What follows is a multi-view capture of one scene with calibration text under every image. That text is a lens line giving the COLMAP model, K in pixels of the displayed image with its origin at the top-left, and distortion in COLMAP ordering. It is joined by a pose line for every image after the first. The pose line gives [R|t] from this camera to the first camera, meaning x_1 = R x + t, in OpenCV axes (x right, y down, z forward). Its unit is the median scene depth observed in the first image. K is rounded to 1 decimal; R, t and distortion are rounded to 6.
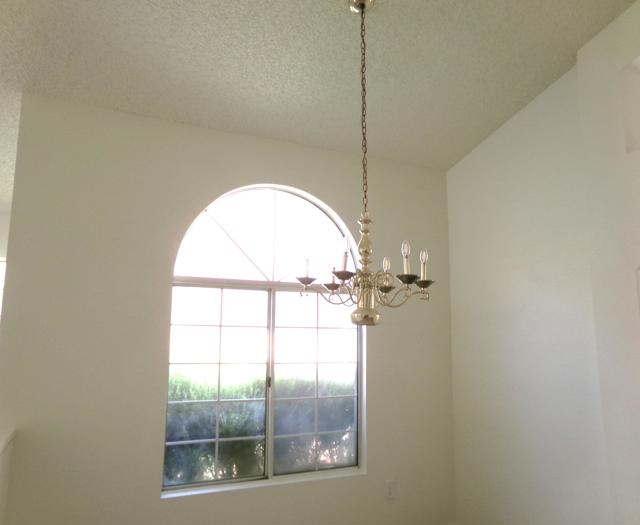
lens RADIAL K [[484.4, 0, 320.0], [0, 484.4, 262.5], [0, 0, 1]] dist [-0.002269, 0.000893]
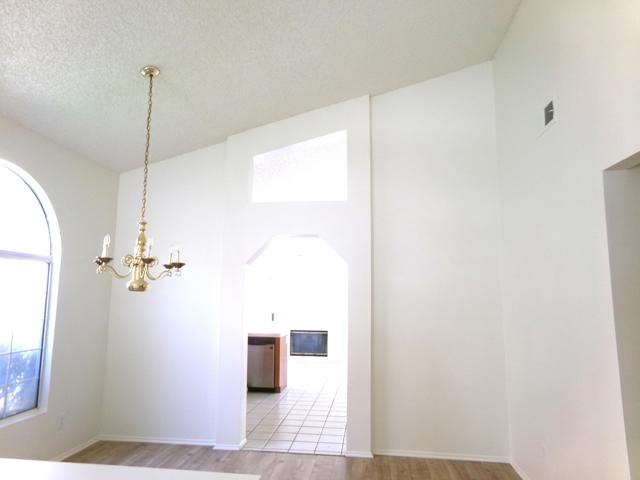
lens RADIAL K [[479.2, 0, 320.0], [0, 479.2, 240.0], [0, 0, 1]] dist [-0.058189, 0.158766]
pose [[0.497699, 0.096116, 0.862008, -0.672470], [-0.124860, 0.991429, -0.038456, -0.033287], [-0.858316, -0.088491, 0.505434, -0.174996]]
